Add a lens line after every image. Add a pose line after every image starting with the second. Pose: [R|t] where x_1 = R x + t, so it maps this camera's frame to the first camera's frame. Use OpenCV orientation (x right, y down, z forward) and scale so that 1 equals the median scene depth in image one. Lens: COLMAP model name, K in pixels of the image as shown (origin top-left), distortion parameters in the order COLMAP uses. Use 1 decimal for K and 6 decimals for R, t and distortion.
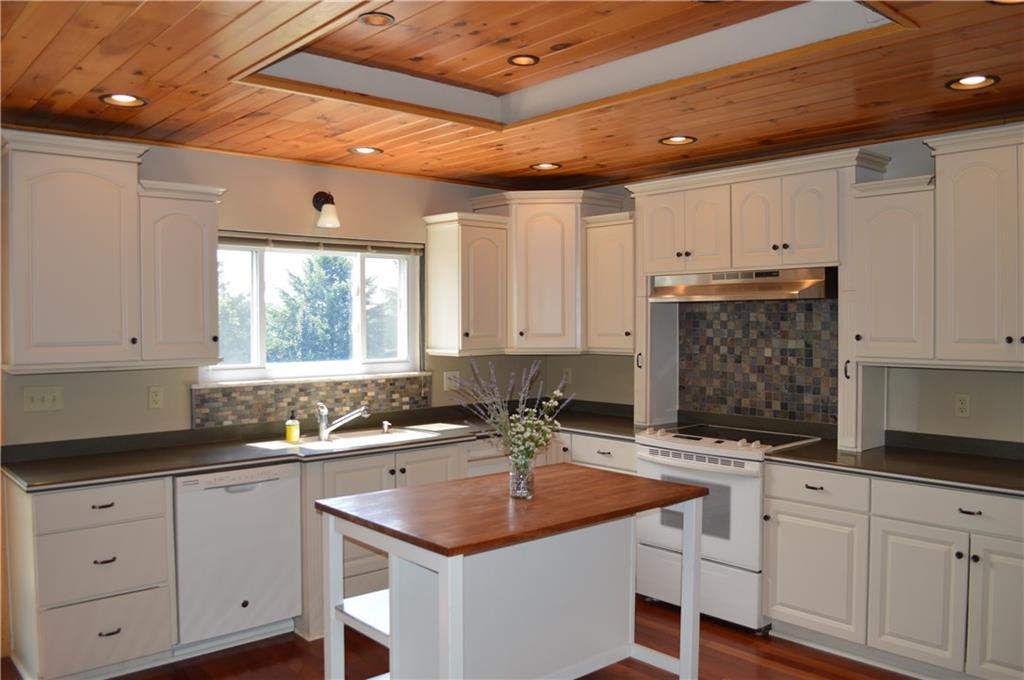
lens RADIAL K [[823.1, 0, 522.4], [0, 823.1, 336.4], [0, 0, 1]] dist [-0.088235, 0.015071]
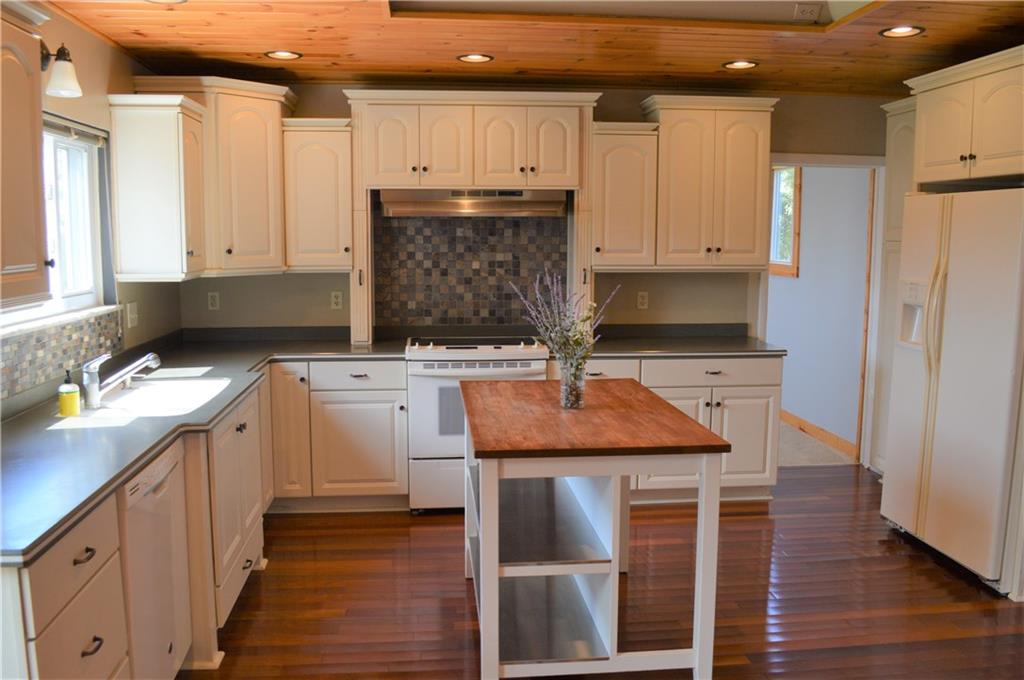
lens RADIAL K [[823.1, 0, 519.3], [0, 823.1, 343.6], [0, 0, 1]] dist [-0.088235, 0.015071]
pose [[0.586732, -0.100716, 0.803494, -0.576651], [0.013102, 0.993286, 0.114938, -0.001726], [-0.809675, -0.056911, 0.584112, 0.311875]]
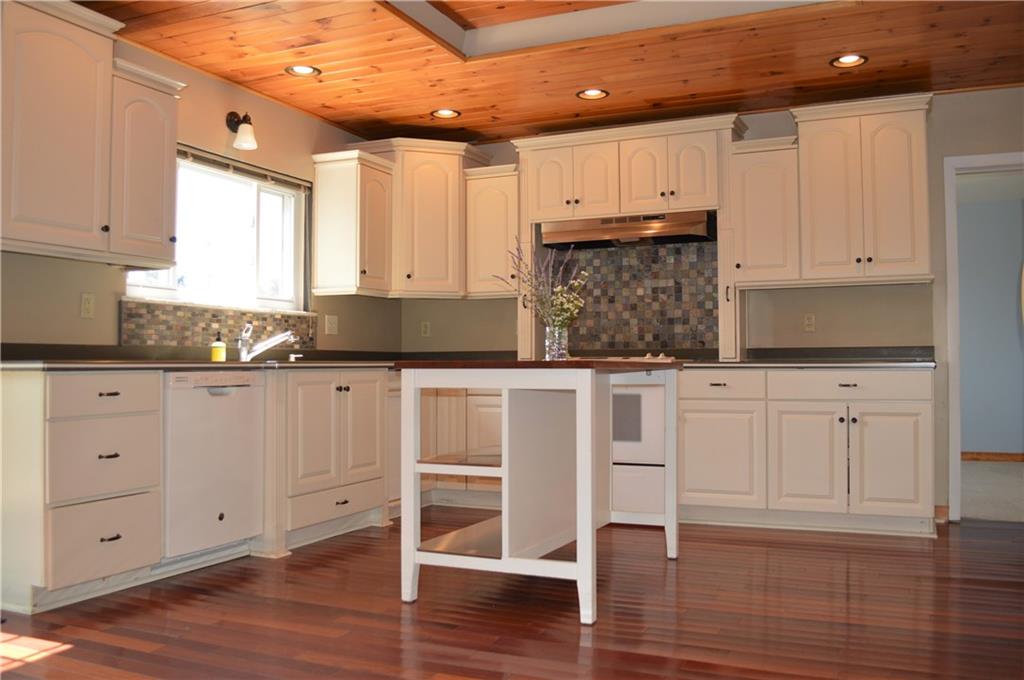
lens RADIAL K [[888.8, 0, 531.4], [0, 888.8, 338.7], [0, 0, 1]] dist [-0.094624, 0.015477]
pose [[0.909632, 0.009502, 0.415306, -0.365697], [0.012156, 0.998701, -0.049475, 0.149571], [-0.415237, 0.050053, 0.908335, -0.067821]]
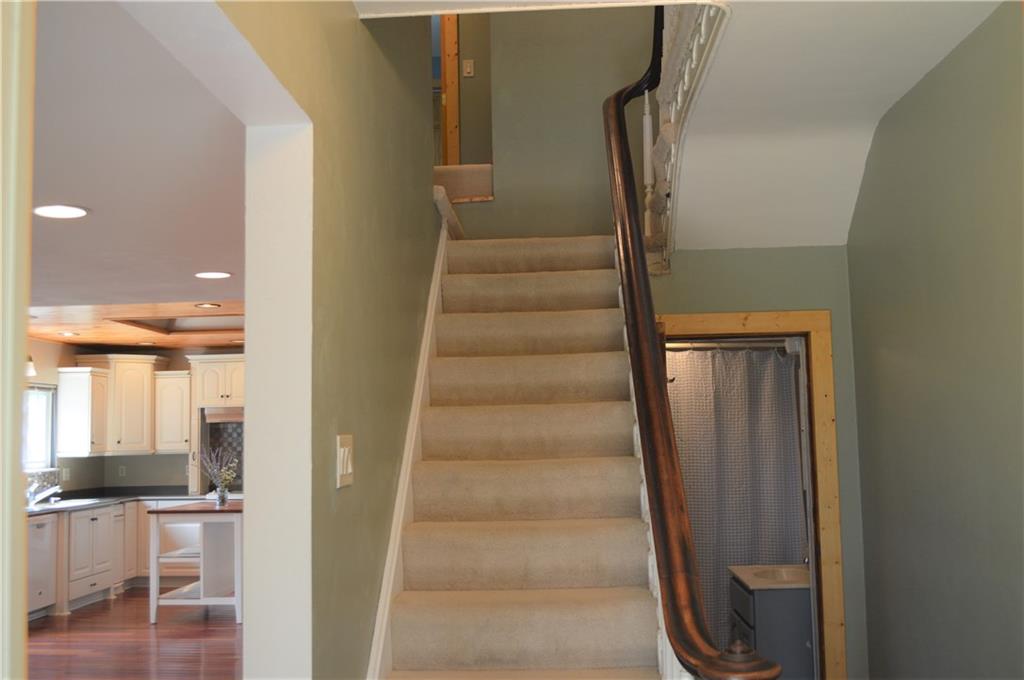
lens RADIAL K [[1023.8, 0, 509.9], [0, 1023.8, 340.5], [0, 0, 1]] dist [-0.062589, 0.000000]
pose [[0.715634, 0.051349, 0.696585, -0.973835], [0.036115, 0.993240, -0.110320, 0.052207], [-0.697541, 0.104106, 0.708942, -1.112812]]
